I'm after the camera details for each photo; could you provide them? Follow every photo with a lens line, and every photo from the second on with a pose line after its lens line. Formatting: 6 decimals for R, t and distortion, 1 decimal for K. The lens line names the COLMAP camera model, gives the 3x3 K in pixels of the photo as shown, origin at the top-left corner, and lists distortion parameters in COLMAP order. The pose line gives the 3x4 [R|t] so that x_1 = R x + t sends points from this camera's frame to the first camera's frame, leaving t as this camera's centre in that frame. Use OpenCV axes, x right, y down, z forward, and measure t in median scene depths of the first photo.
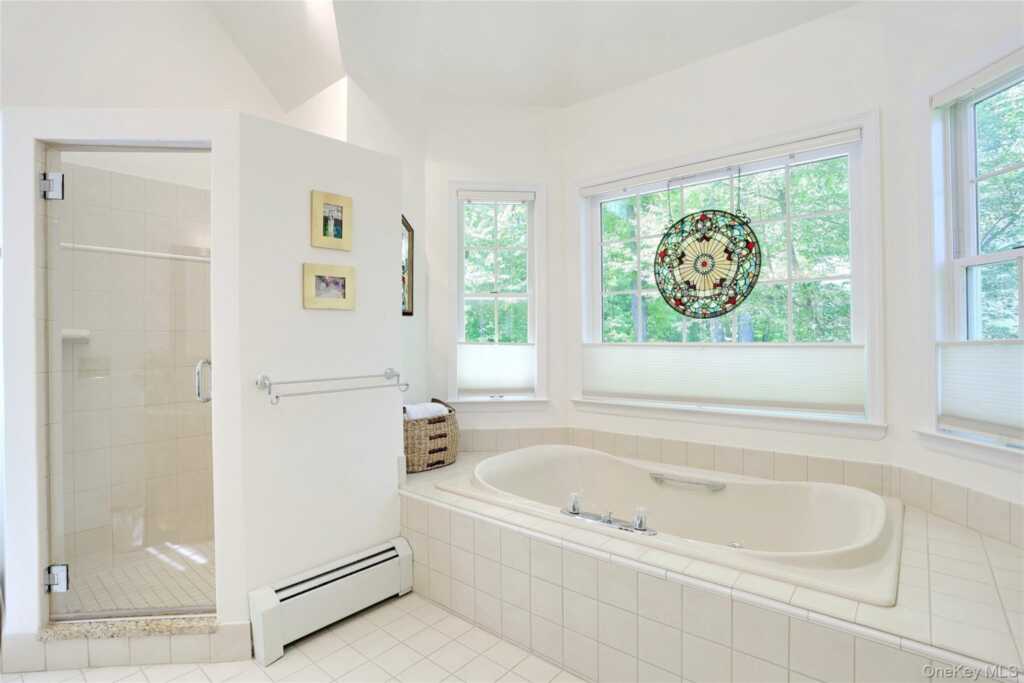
lens RADIAL K [[514.3, 0, 513.0], [0, 514.3, 338.7], [0, 0, 1]] dist [-0.032957, 0.002921]
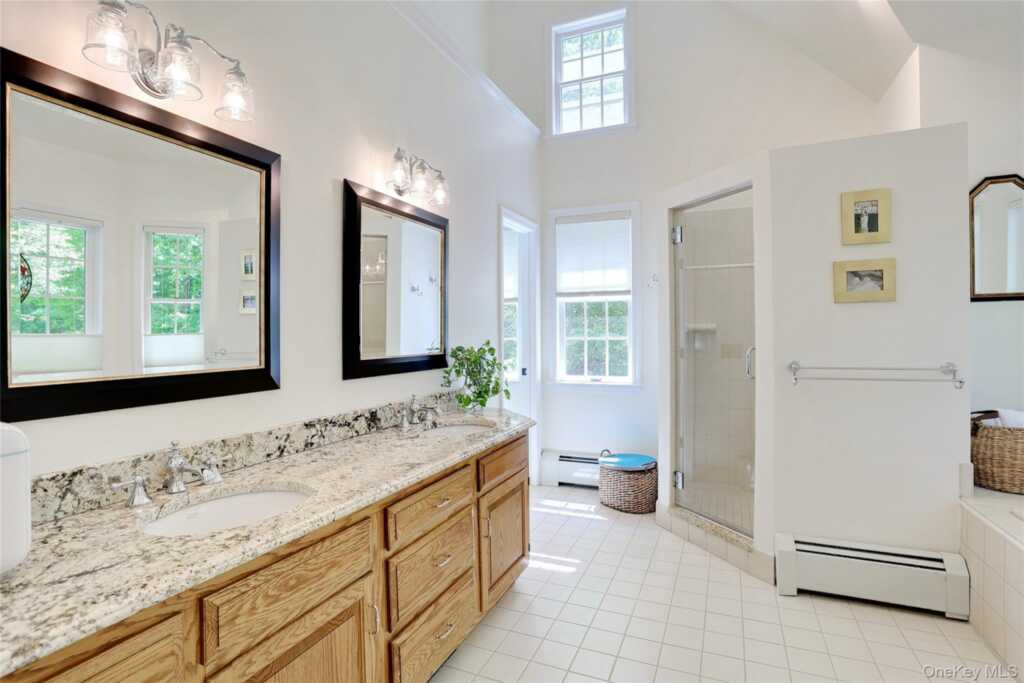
lens RADIAL K [[514.3, 0, 512.4], [0, 514.3, 336.6], [0, 0, 1]] dist [-0.032957, 0.002921]
pose [[0.280742, 0.014105, -0.959680, 0.432998], [0.011028, 0.999779, 0.017921, -0.013826], [0.959720, -0.015614, 0.280524, 0.024189]]
